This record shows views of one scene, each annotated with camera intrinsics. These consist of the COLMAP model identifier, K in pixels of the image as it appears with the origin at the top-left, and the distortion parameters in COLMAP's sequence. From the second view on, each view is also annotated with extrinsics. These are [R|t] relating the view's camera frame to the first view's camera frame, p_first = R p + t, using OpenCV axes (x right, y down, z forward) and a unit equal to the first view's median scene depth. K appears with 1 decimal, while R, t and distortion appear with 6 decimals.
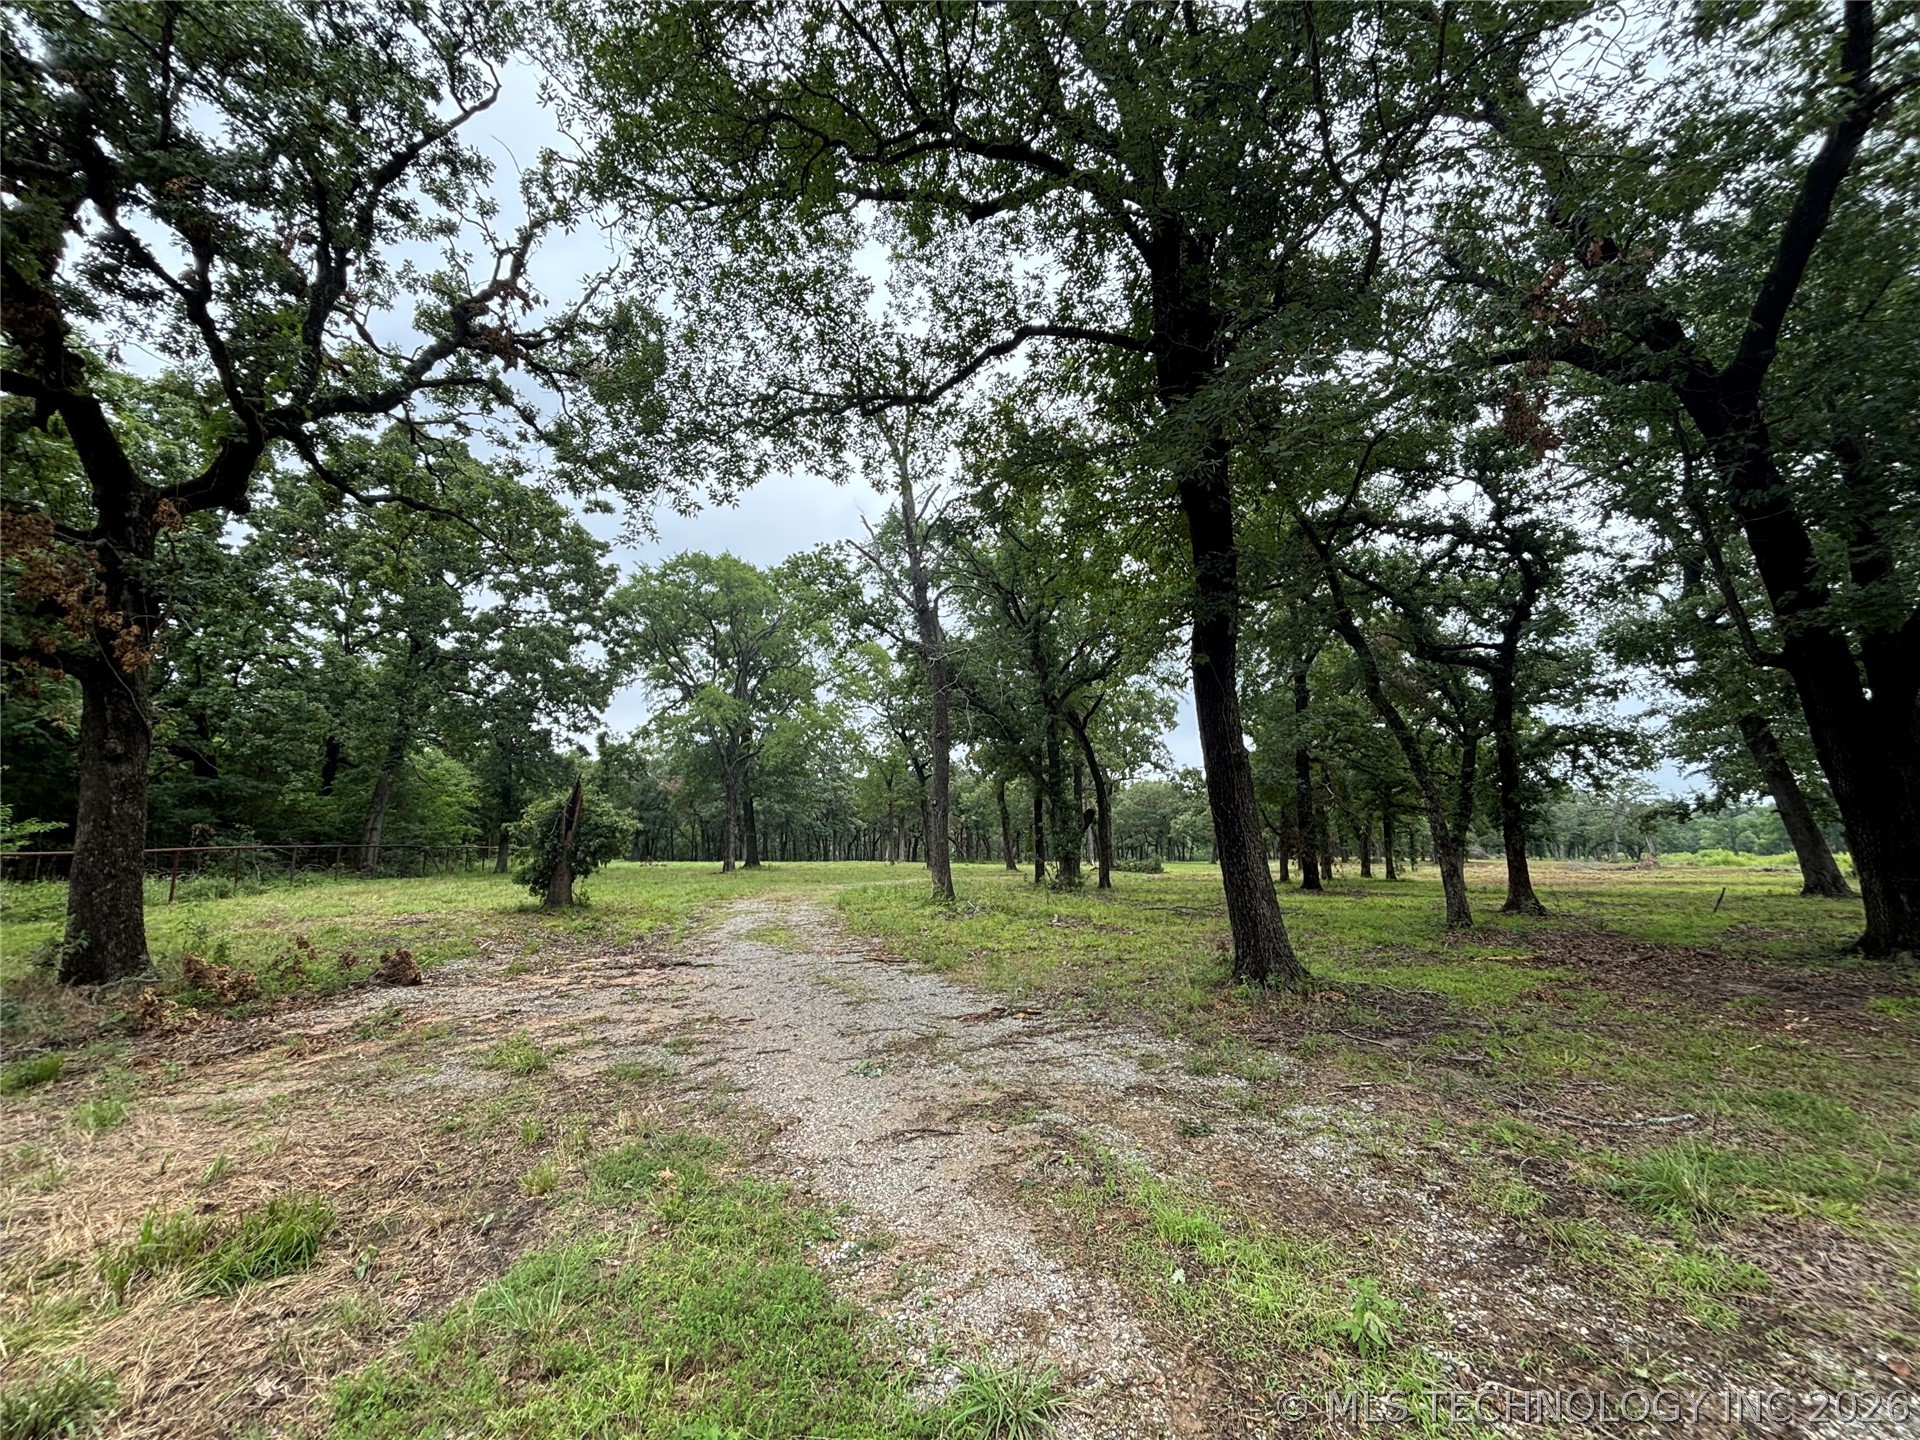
lens RADIAL K [[779.5, 0, 955.8], [0, 779.5, 714.3], [0, 0, 1]] dist [0.008394, -0.000718]
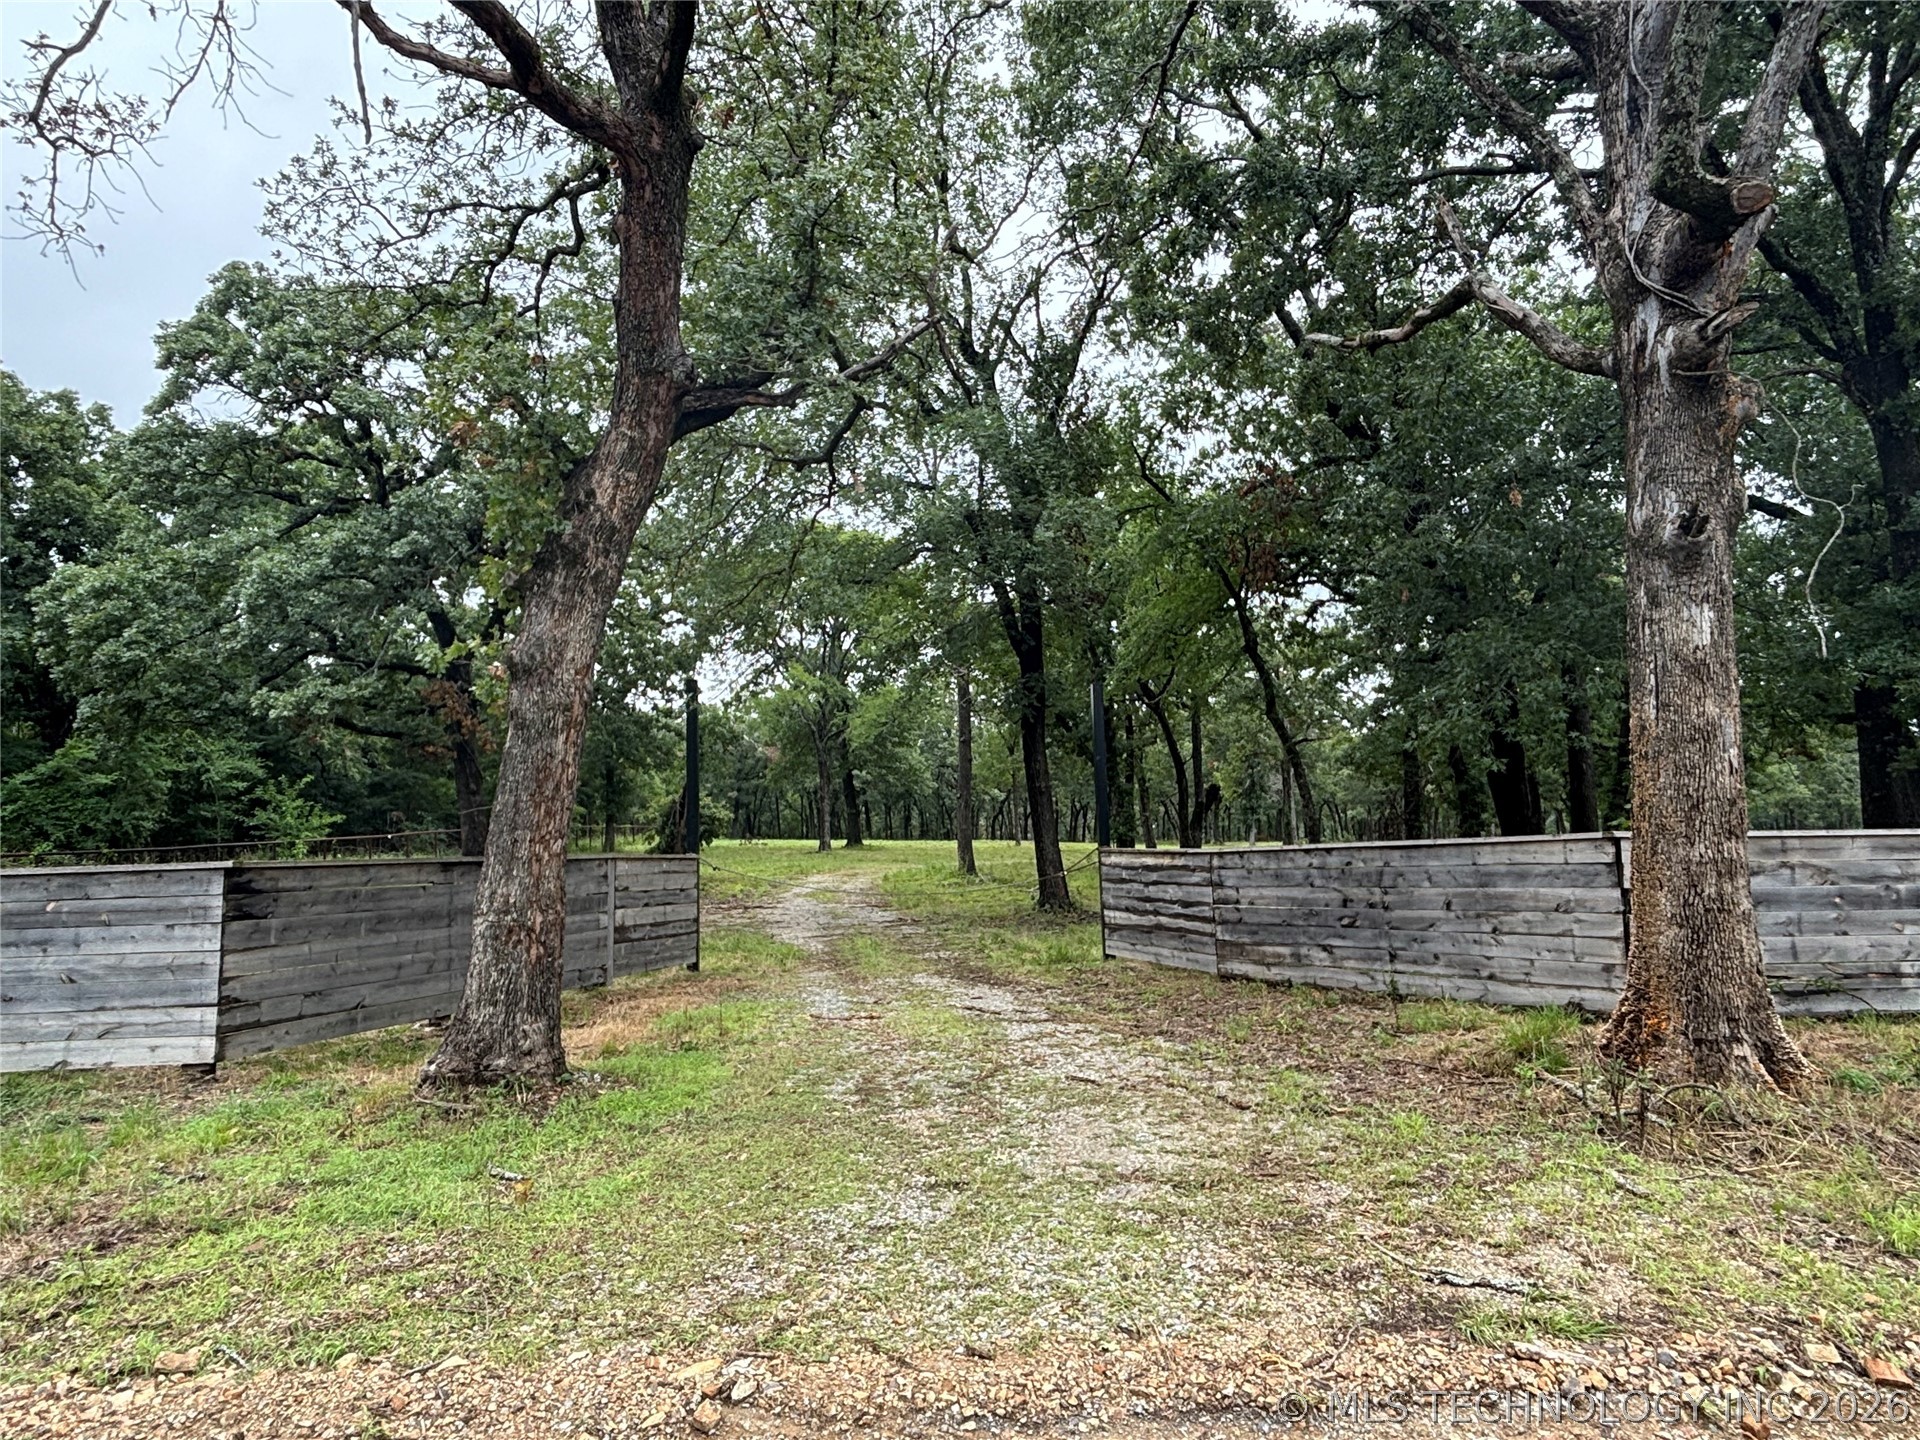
lens RADIAL K [[1129.7, 0, 956.7], [0, 1129.7, 713.7], [0, 0, 1]] dist [0.072204, -0.089281]
pose [[0.980194, -0.020764, -0.196949, 0.343227], [0.035561, 0.996778, 0.071895, -0.145485], [0.194821, -0.077474, 0.977774, -0.751269]]
